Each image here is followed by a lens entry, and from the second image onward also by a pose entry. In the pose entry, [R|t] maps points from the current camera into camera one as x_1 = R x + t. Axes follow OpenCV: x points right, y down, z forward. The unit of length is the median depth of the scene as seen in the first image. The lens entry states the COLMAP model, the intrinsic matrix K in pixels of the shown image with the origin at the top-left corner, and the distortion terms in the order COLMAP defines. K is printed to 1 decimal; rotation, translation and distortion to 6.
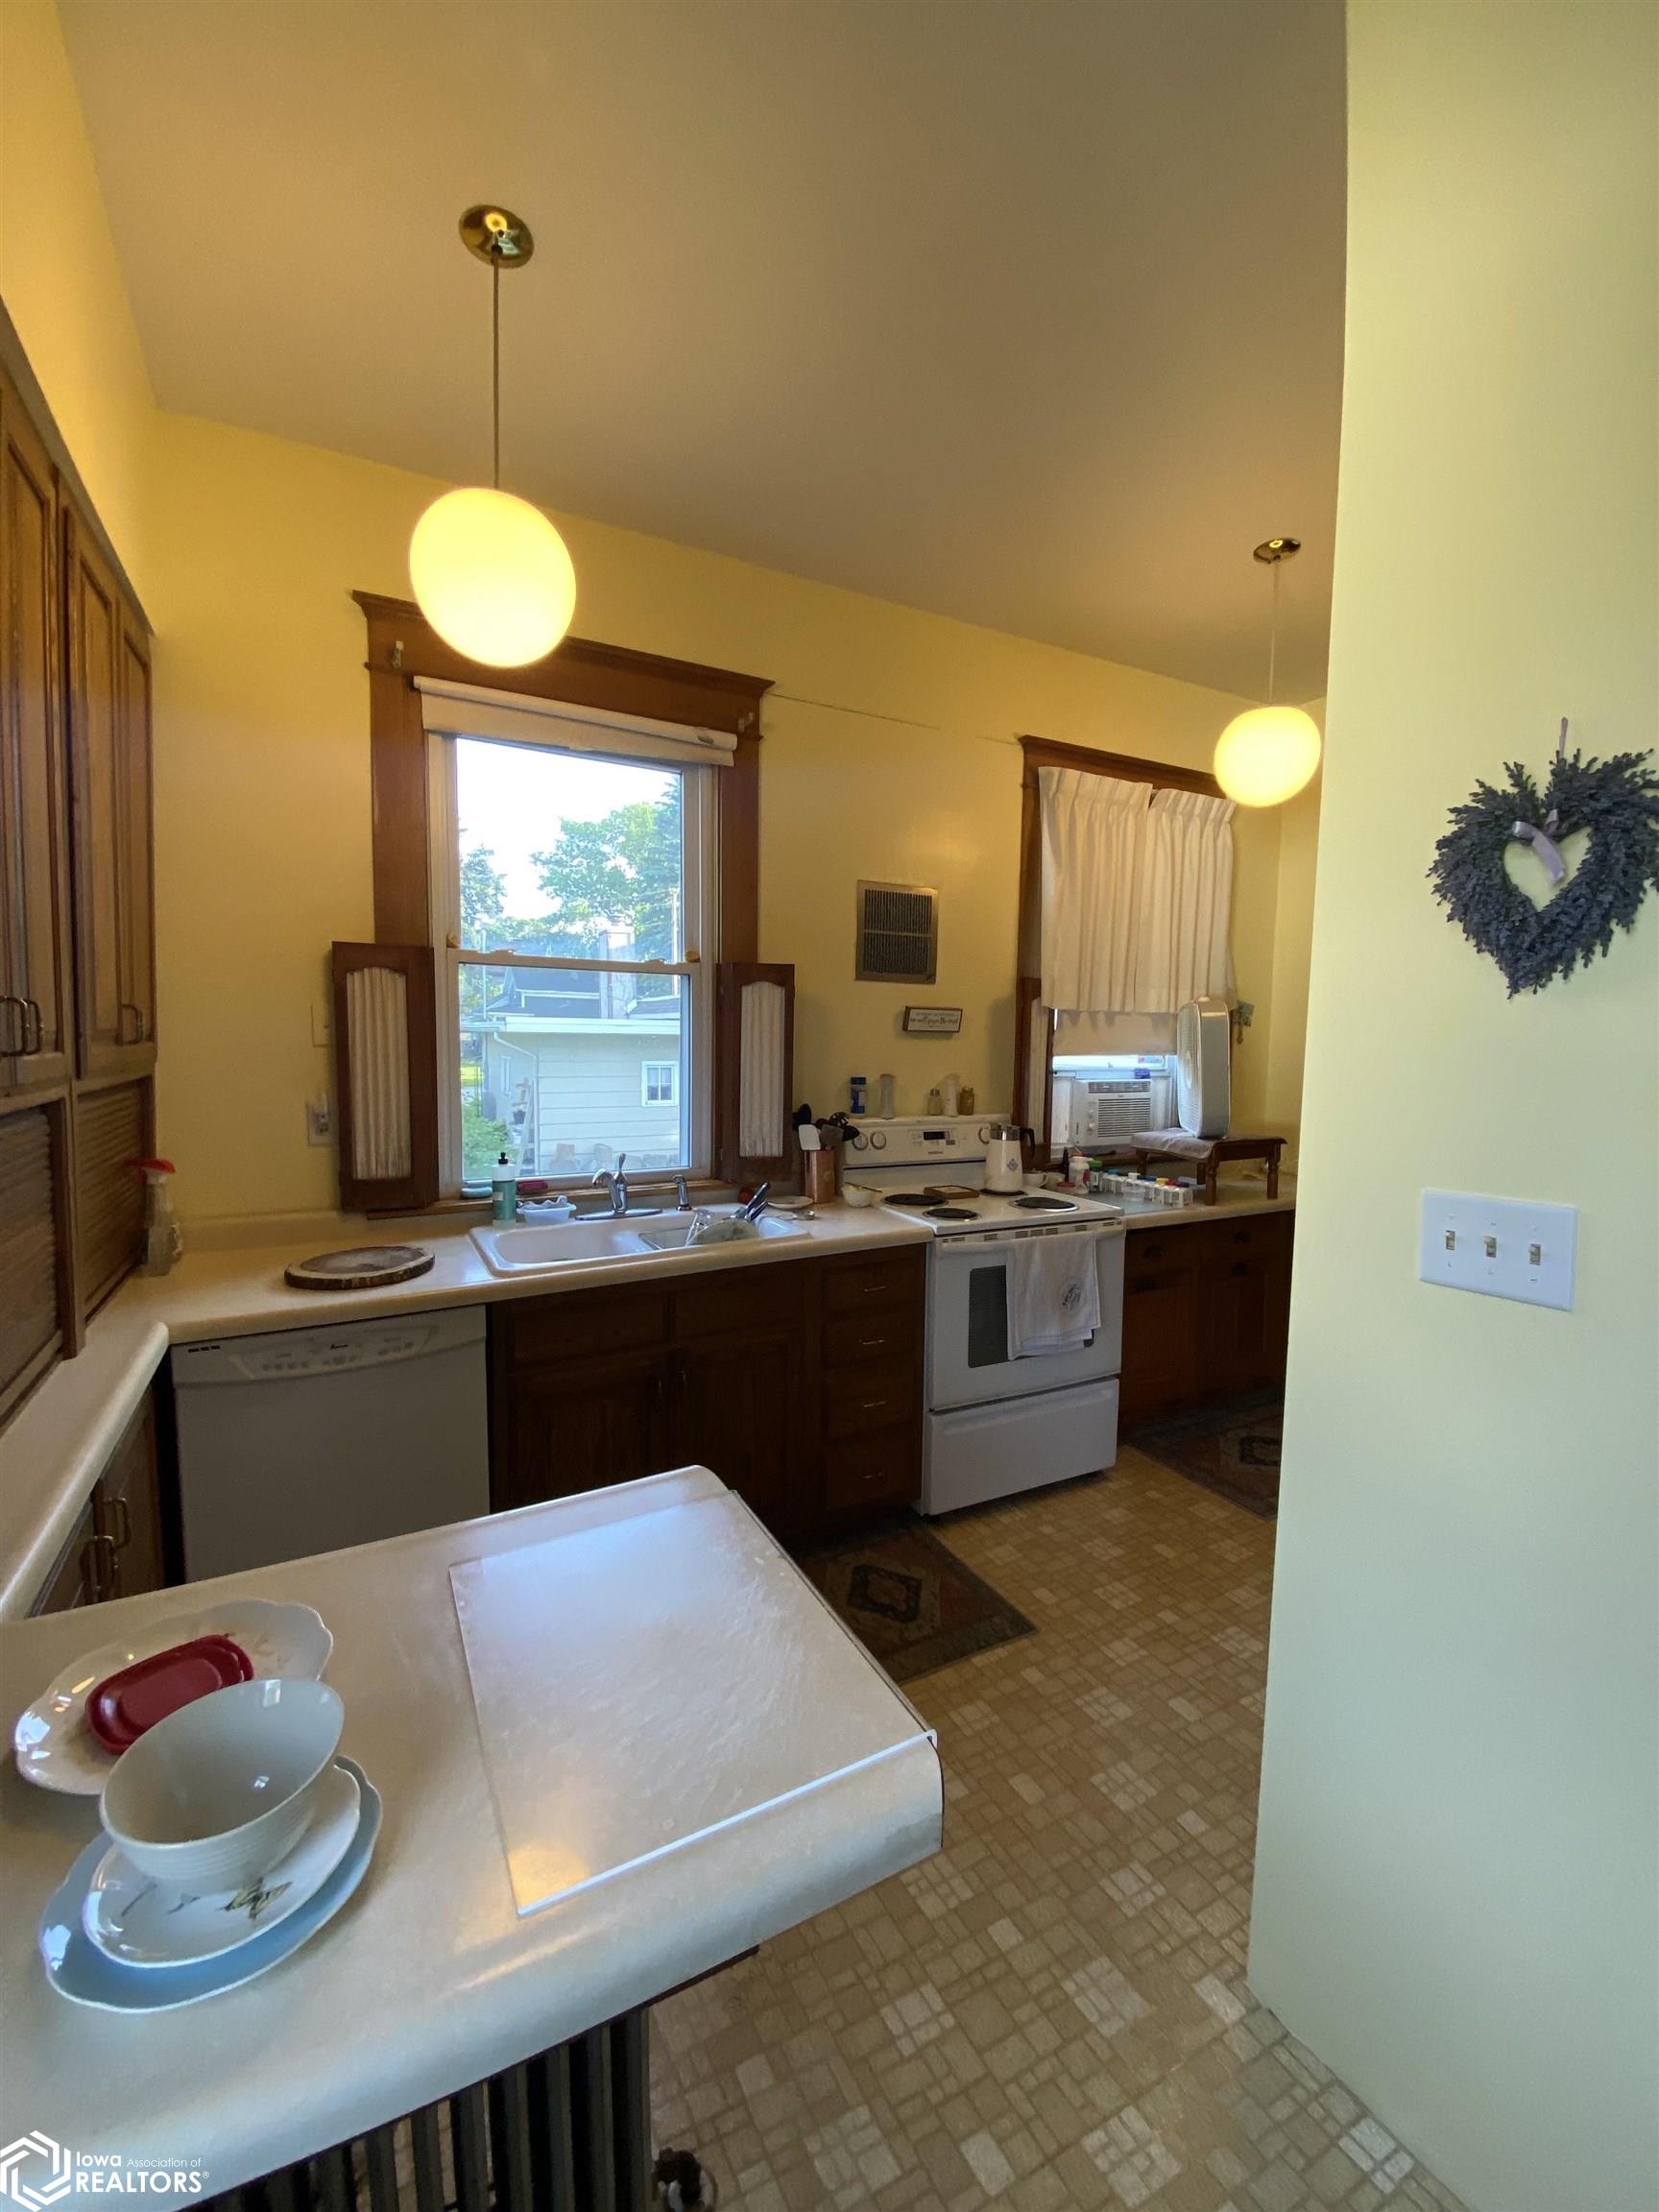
lens RADIAL K [[888.9, 0, 828.6], [0, 888.9, 1103.7], [0, 0, 1]] dist [0.003071, -0.014915]
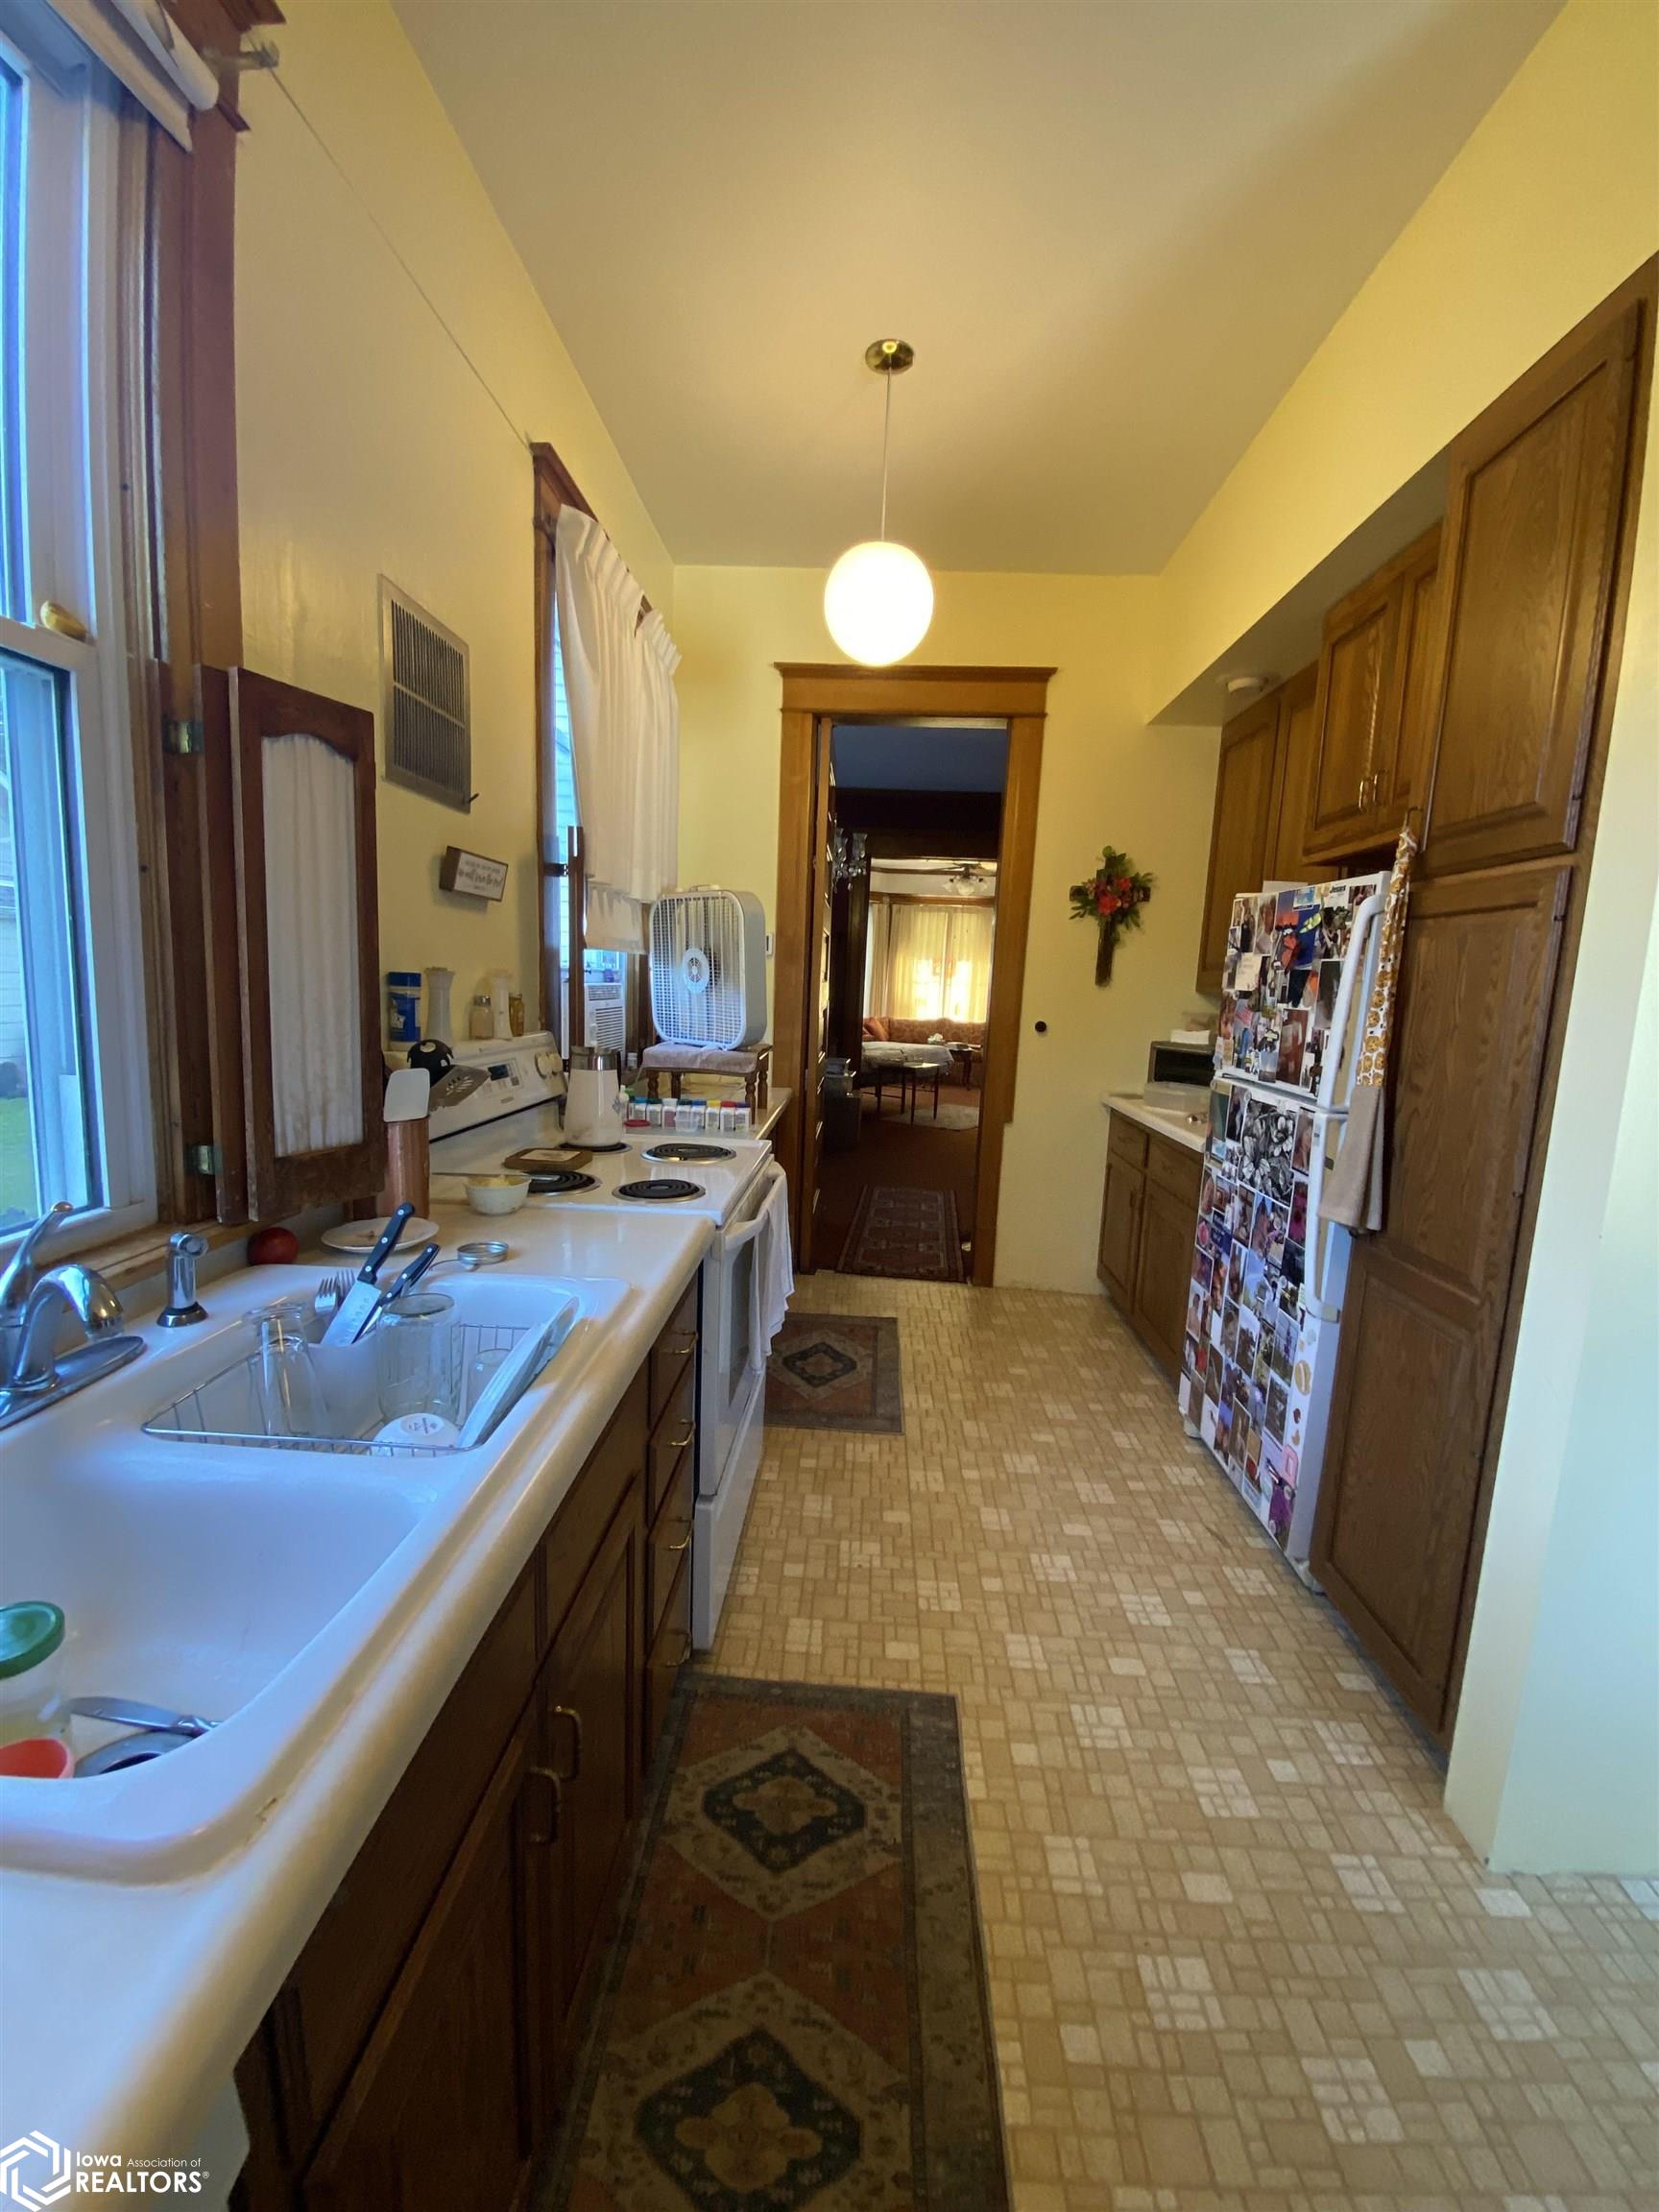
lens RADIAL K [[888.9, 0, 828.6], [0, 888.9, 1103.7], [0, 0, 1]] dist [0.003071, -0.014915]
pose [[0.517411, -0.116700, 0.847742, -0.360024], [0.031014, 0.992564, 0.117707, -0.009071], [-0.855175, -0.034611, 0.517183, 0.624299]]
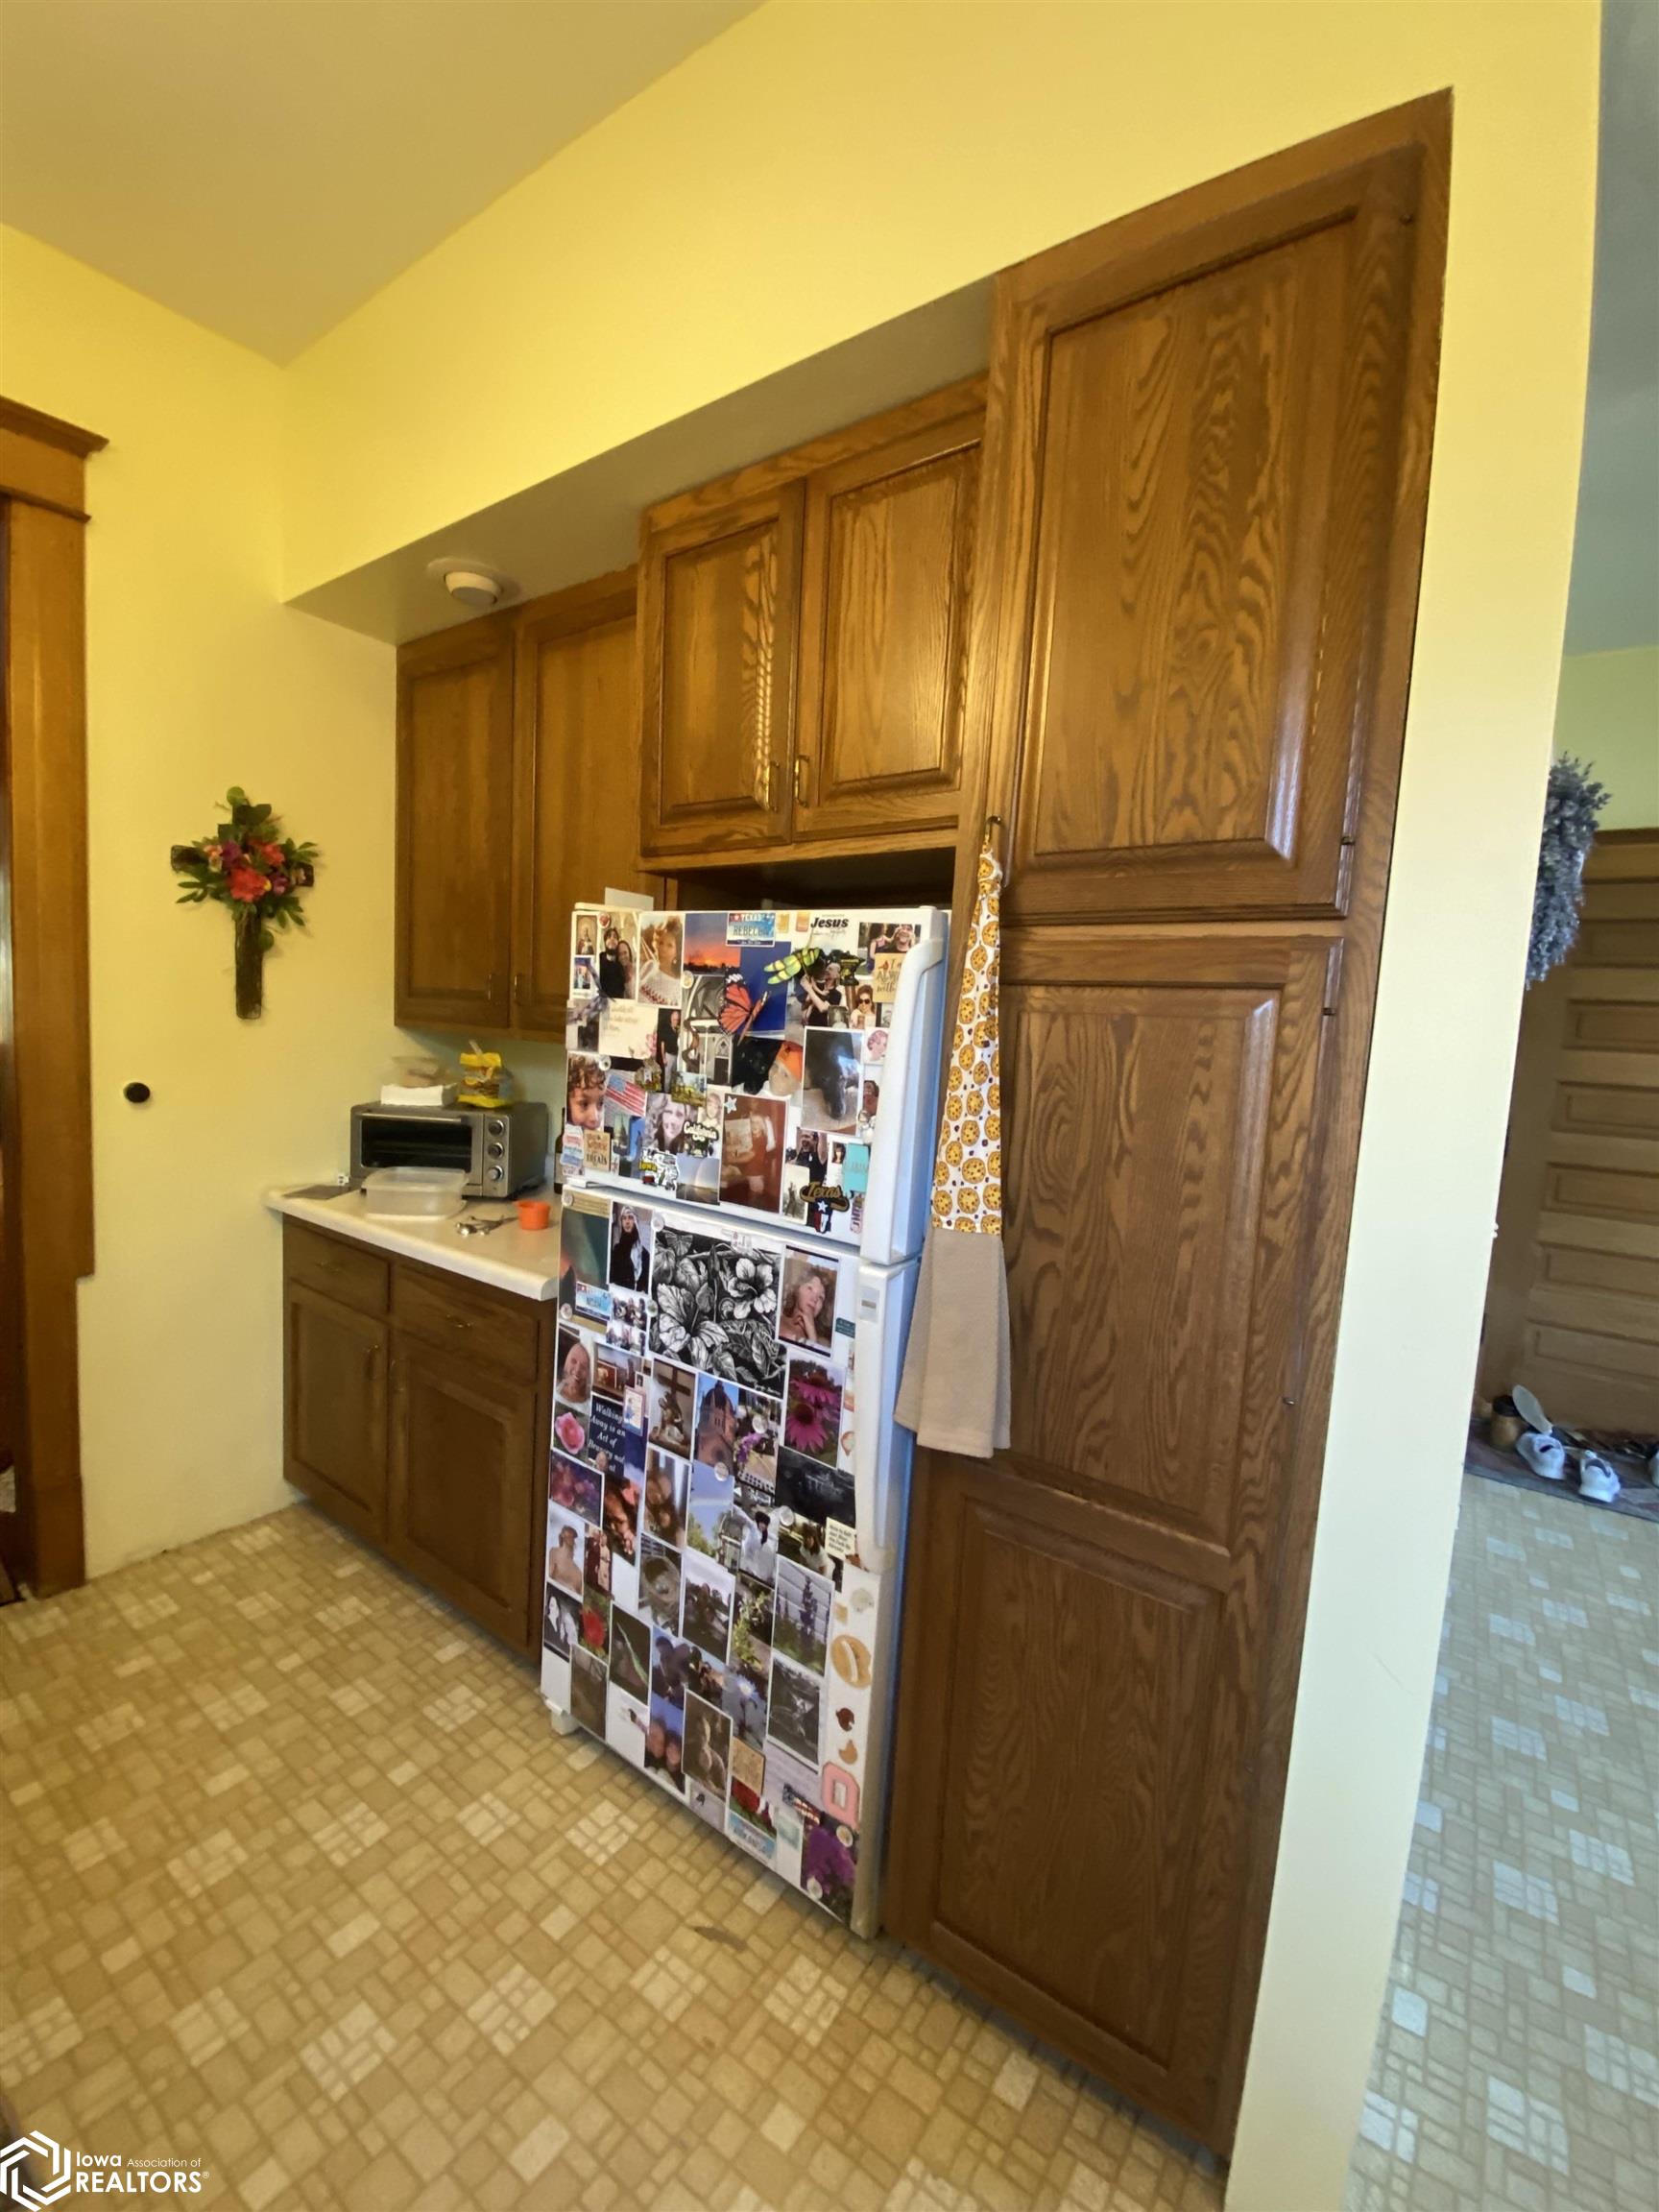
lens RADIAL K [[904.1, 0, 829.2], [0, 904.1, 1107.7], [0, 0, 1]] dist [0.020802, -0.020574]
pose [[-0.435485, -0.129655, 0.890810, 0.073379], [0.001284, 0.989483, 0.144645, -0.058987], [-0.900195, 0.064134, -0.430739, 0.883830]]
